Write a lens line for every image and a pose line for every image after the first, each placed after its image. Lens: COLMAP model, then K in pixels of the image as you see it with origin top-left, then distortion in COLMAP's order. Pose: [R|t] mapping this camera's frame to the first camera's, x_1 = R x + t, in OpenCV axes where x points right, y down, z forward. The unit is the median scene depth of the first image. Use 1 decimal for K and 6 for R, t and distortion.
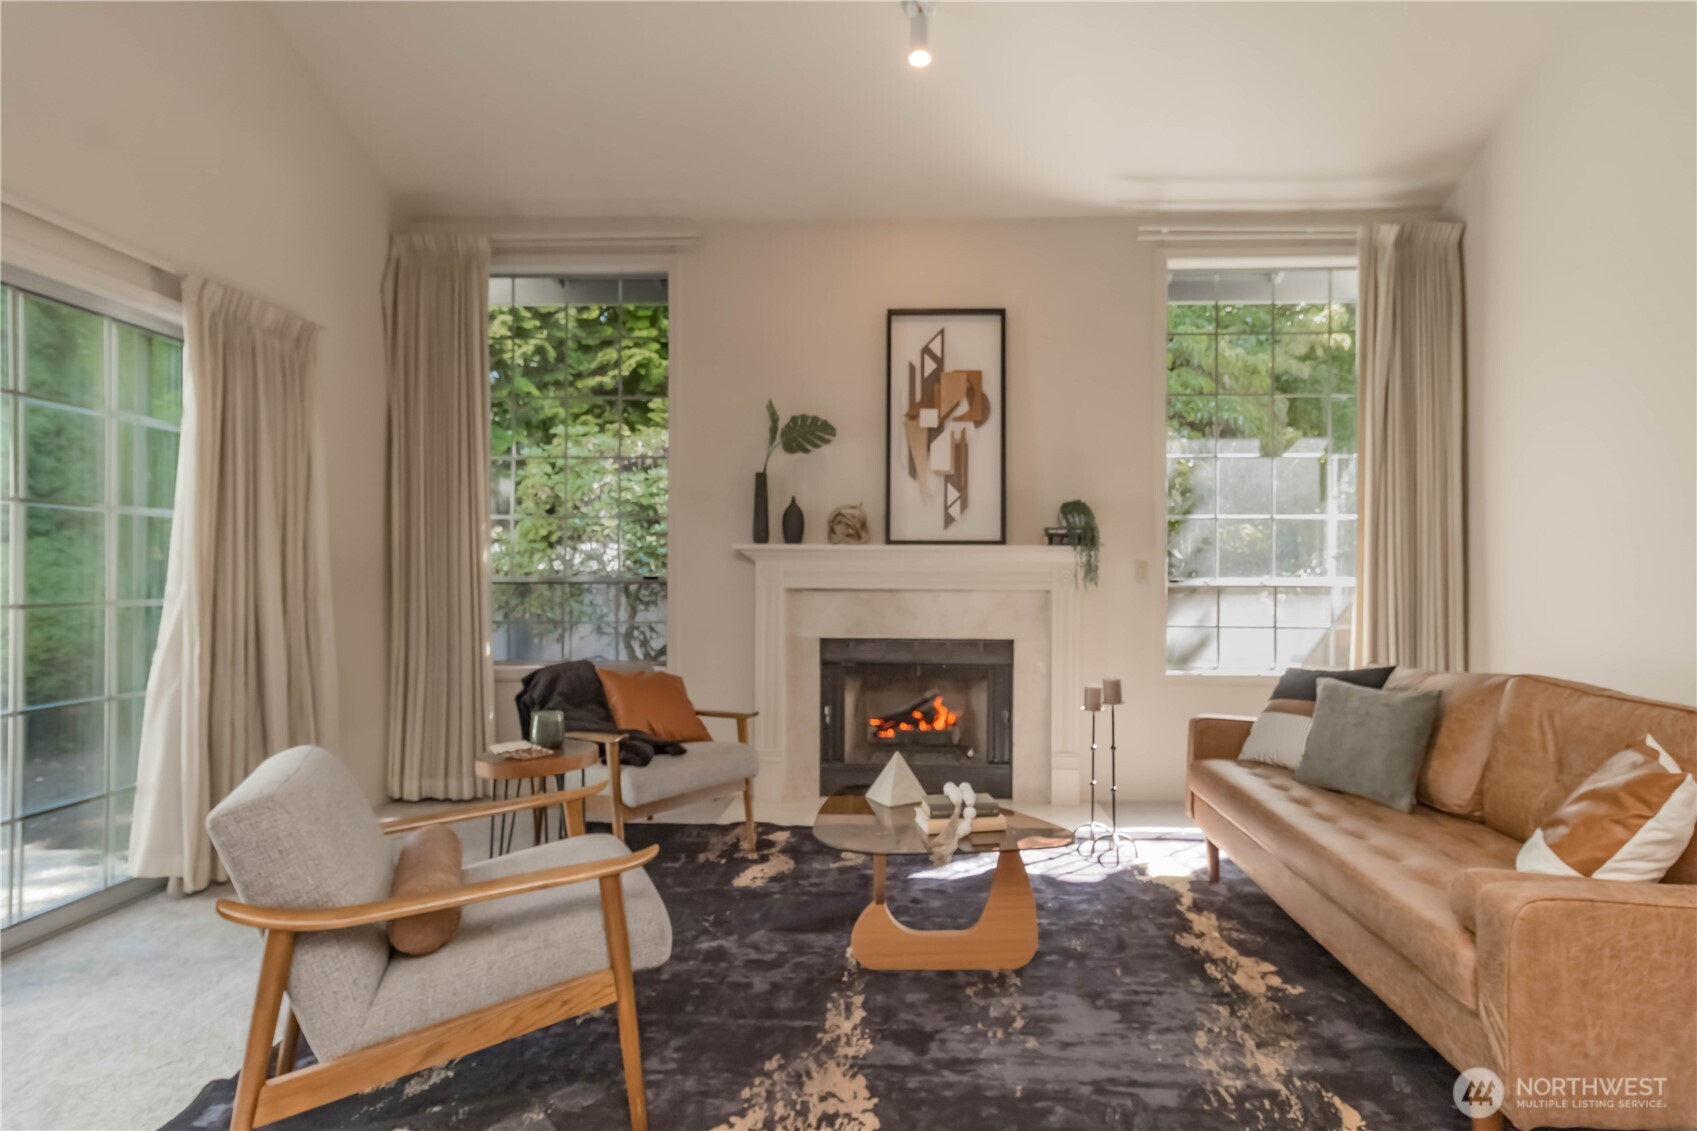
lens RADIAL K [[789.0, 0, 890.9], [0, 789.0, 575.4], [0, 0, 1]] dist [0.008284, -0.000136]
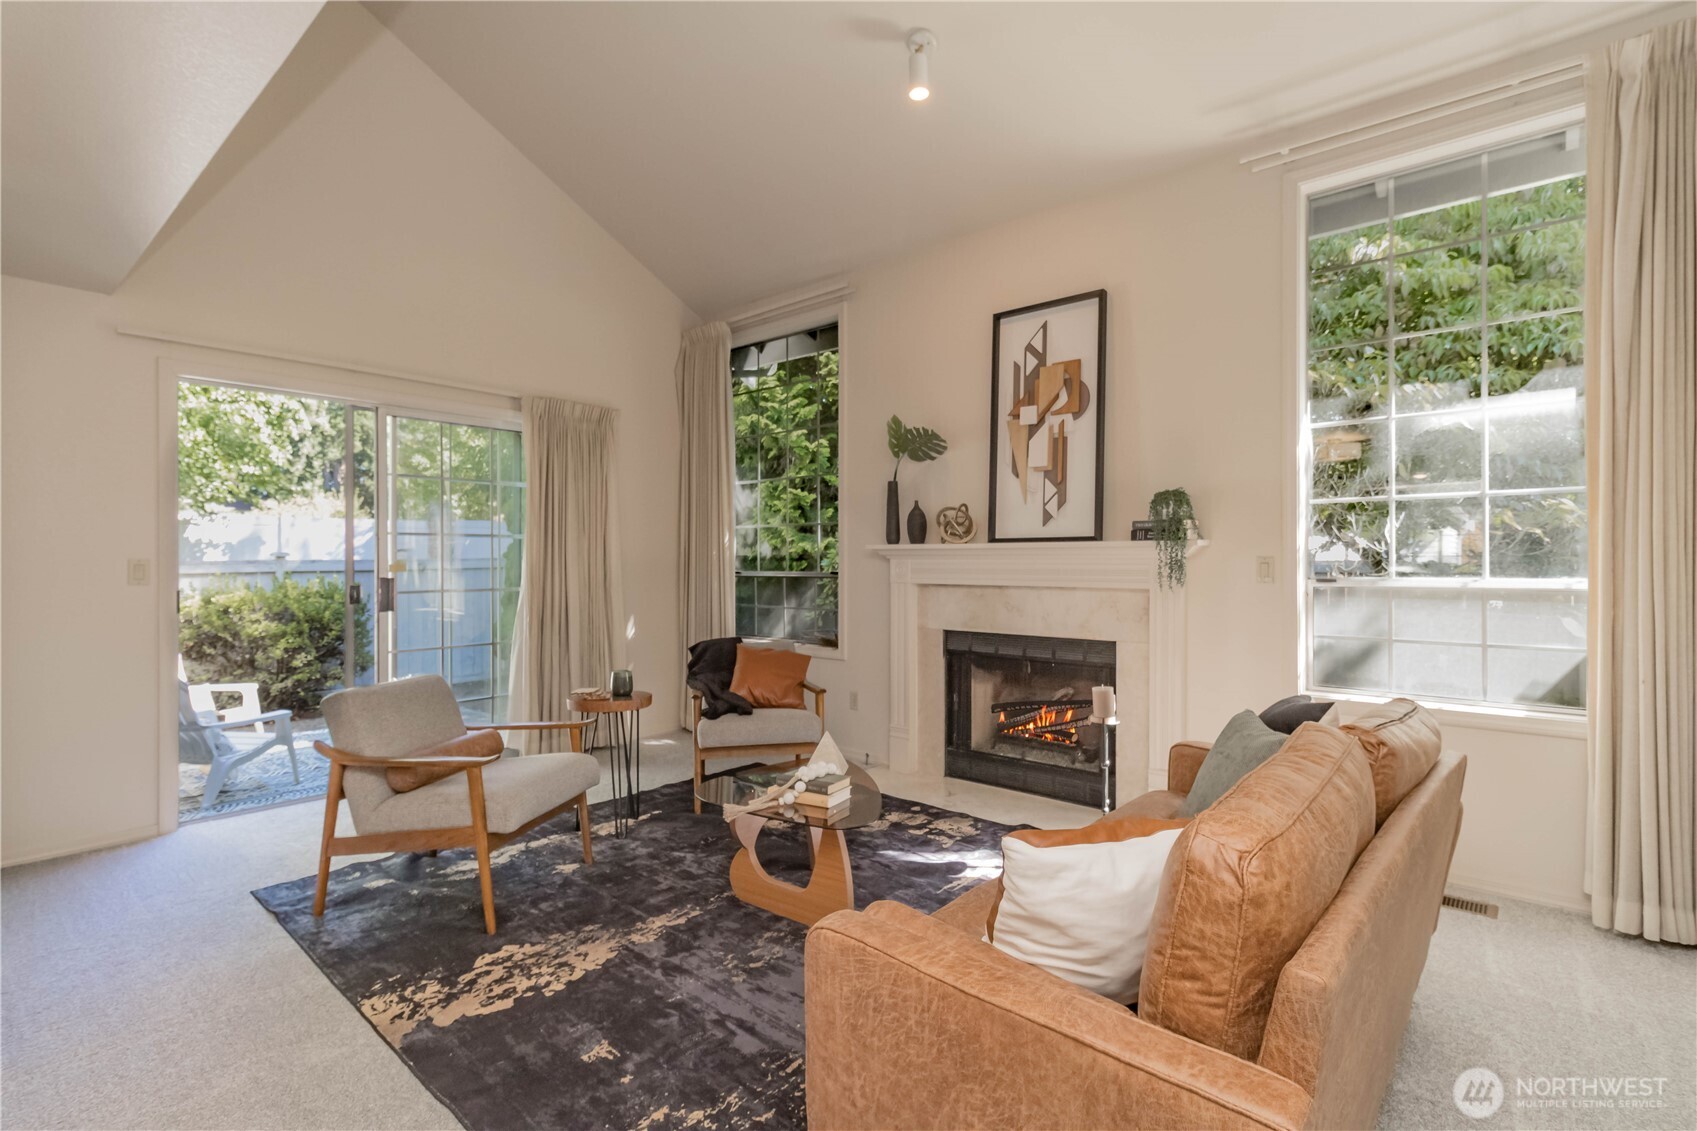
lens RADIAL K [[782.4, 0, 869.6], [0, 782.4, 561.5], [0, 0, 1]] dist [0.003720, 0.000753]
pose [[0.787786, -0.004542, -0.615932, 0.513900], [0.005184, 0.999986, -0.000744, -0.014695], [0.615927, -0.002607, 0.787799, 0.097420]]
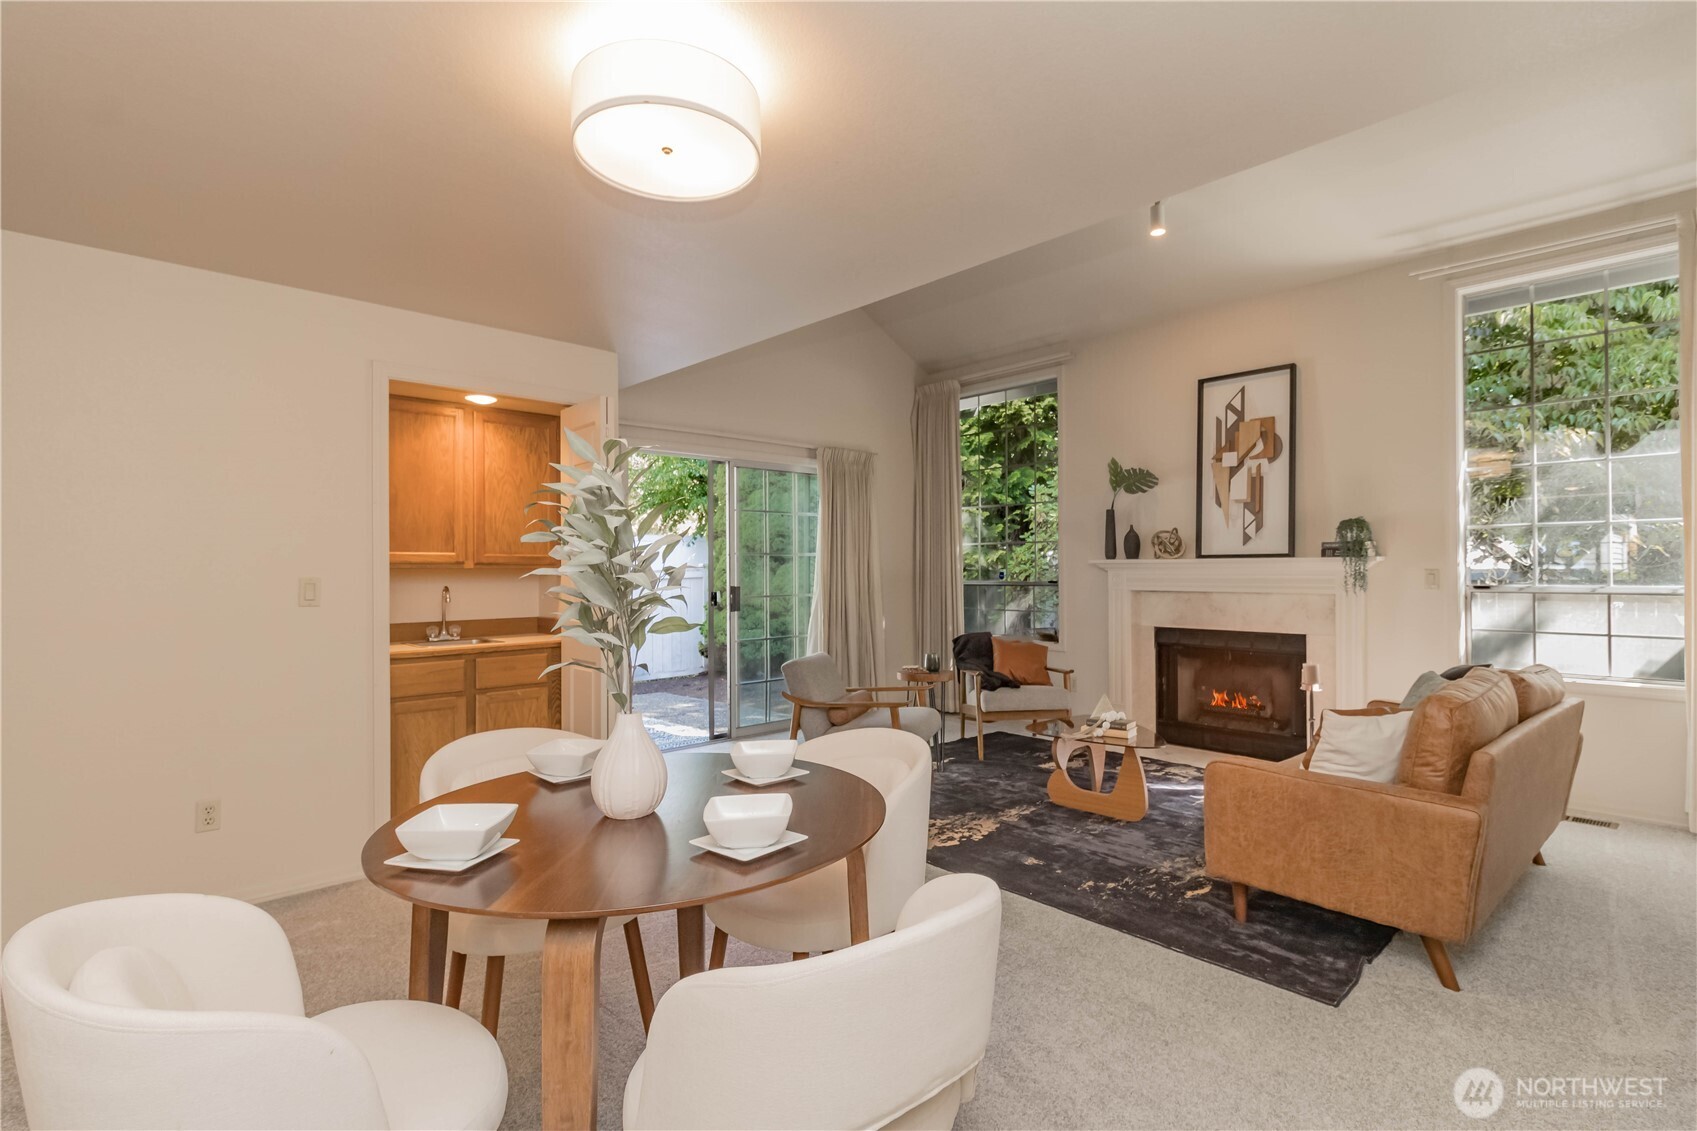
lens RADIAL K [[802.6, 0, 877.0], [0, 802.6, 565.6], [0, 0, 1]] dist [0.004549, 0.000661]
pose [[0.716592, -0.010988, -0.697407, 0.563528], [0.009648, 0.999936, -0.005841, -0.024355], [0.697426, -0.002543, 0.716652, -0.351131]]
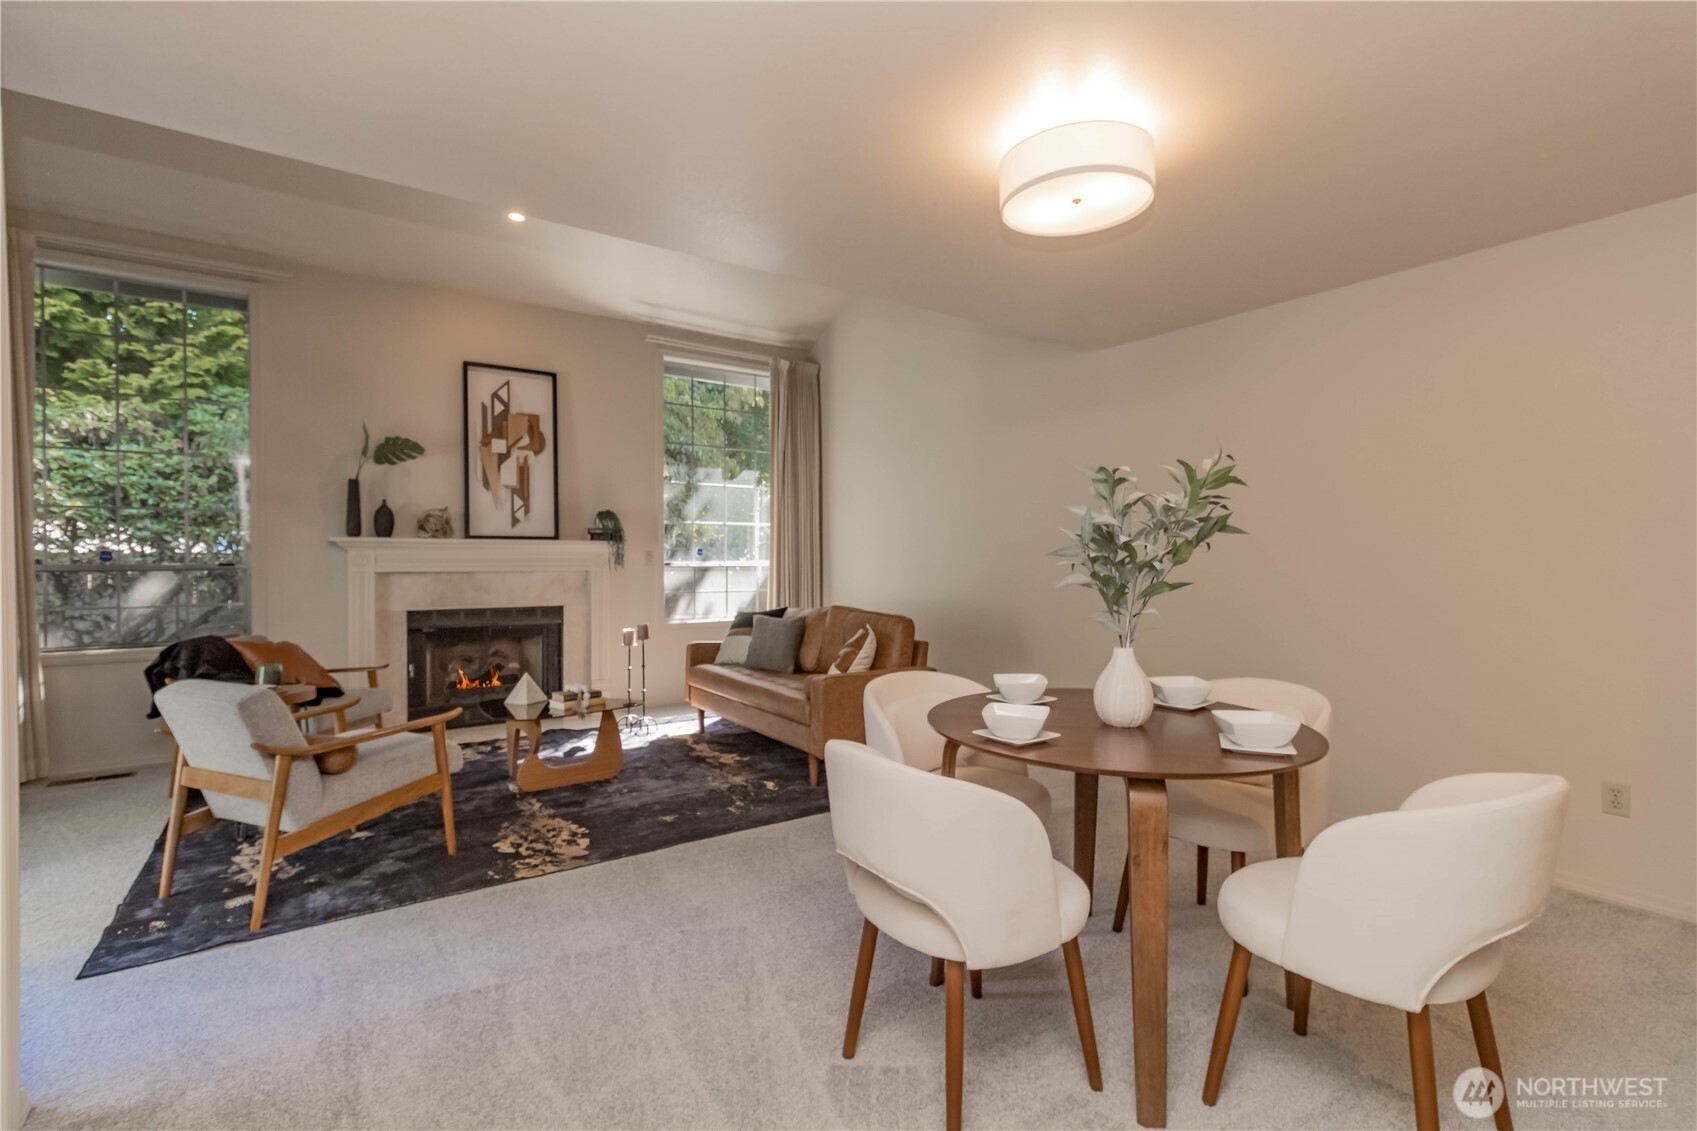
lens RADIAL K [[771.5, 0, 848.5], [0, 771.5, 565.5], [0, 0, 1]] dist [0.004563, 0.000376]
pose [[0.803230, -0.010485, 0.595577, -0.271716], [0.000851, 0.999864, 0.016454, -0.014668], [-0.595669, -0.012709, 0.803130, -0.447225]]
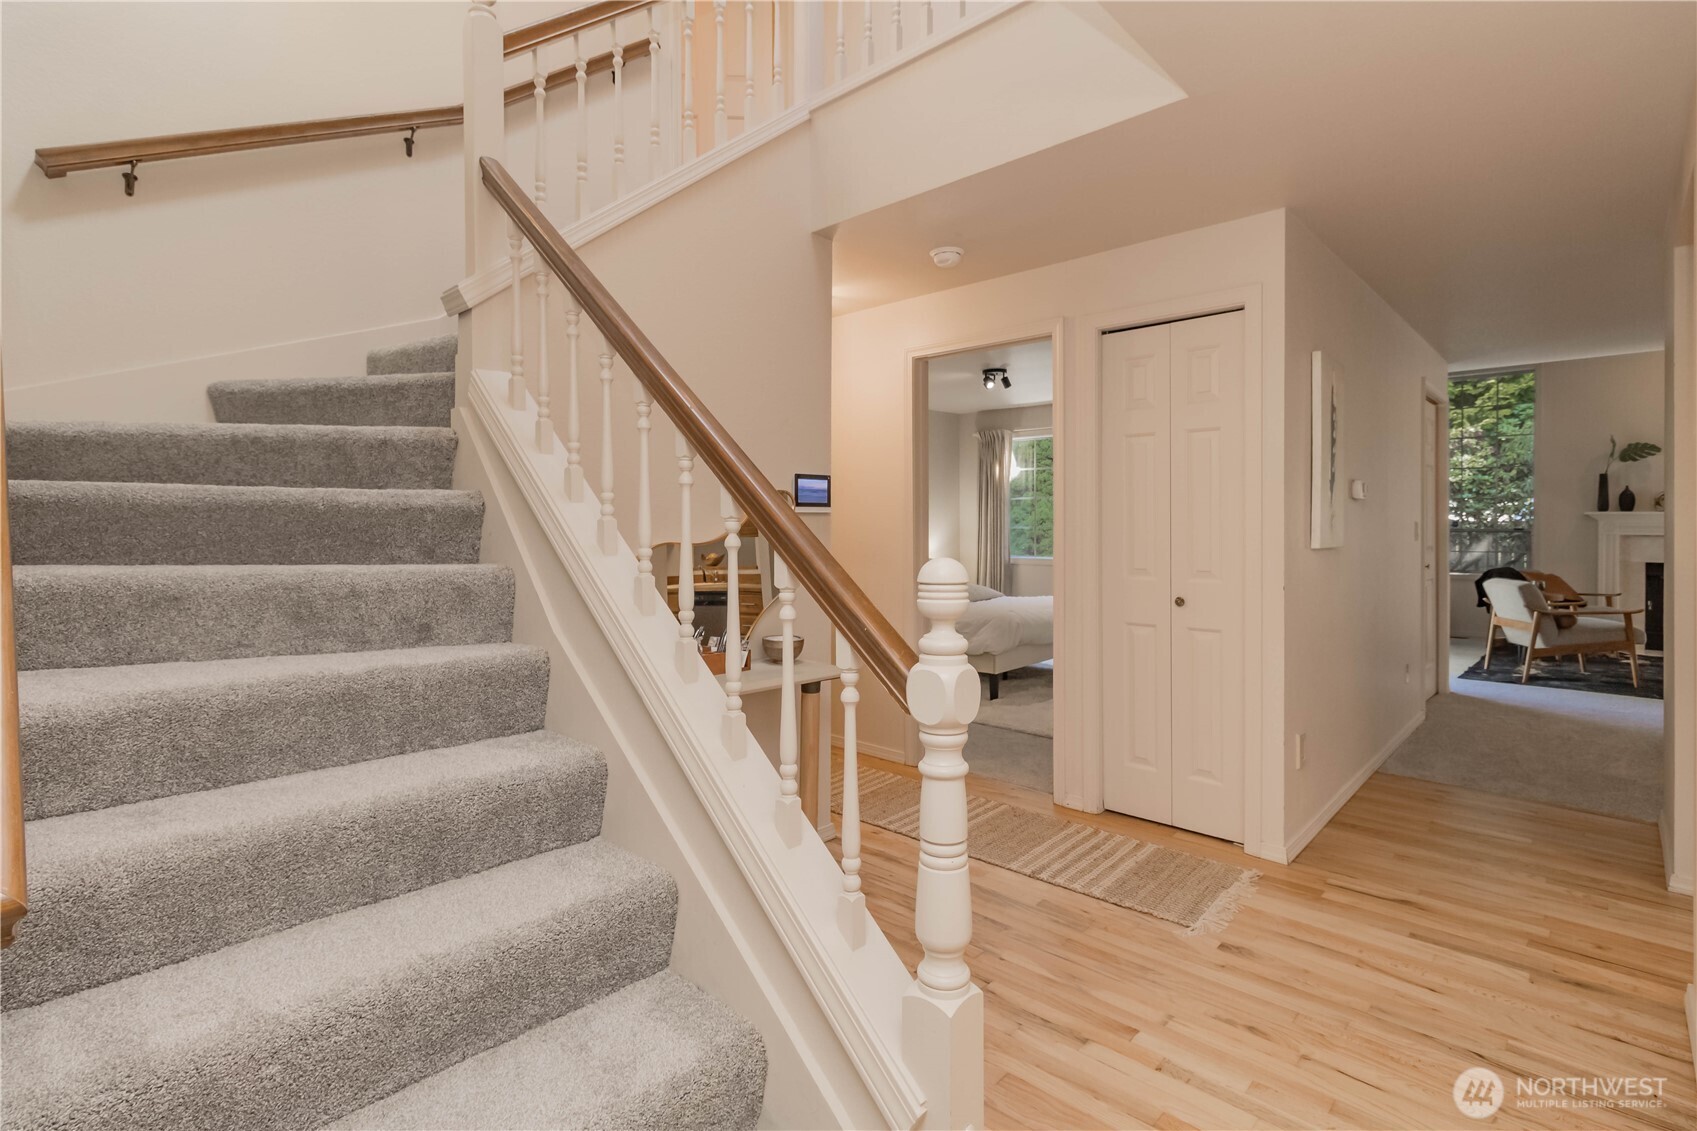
lens RADIAL K [[818.4, 0, 848.7], [0, 818.4, 529.0], [0, 0, 1]] dist [0.003052, 0.000456]
pose [[0.742598, 0.005392, -0.669715, -0.194867], [0.000222, 0.999966, 0.008297, -0.015065], [0.669737, -0.006310, 0.742572, -1.709191]]
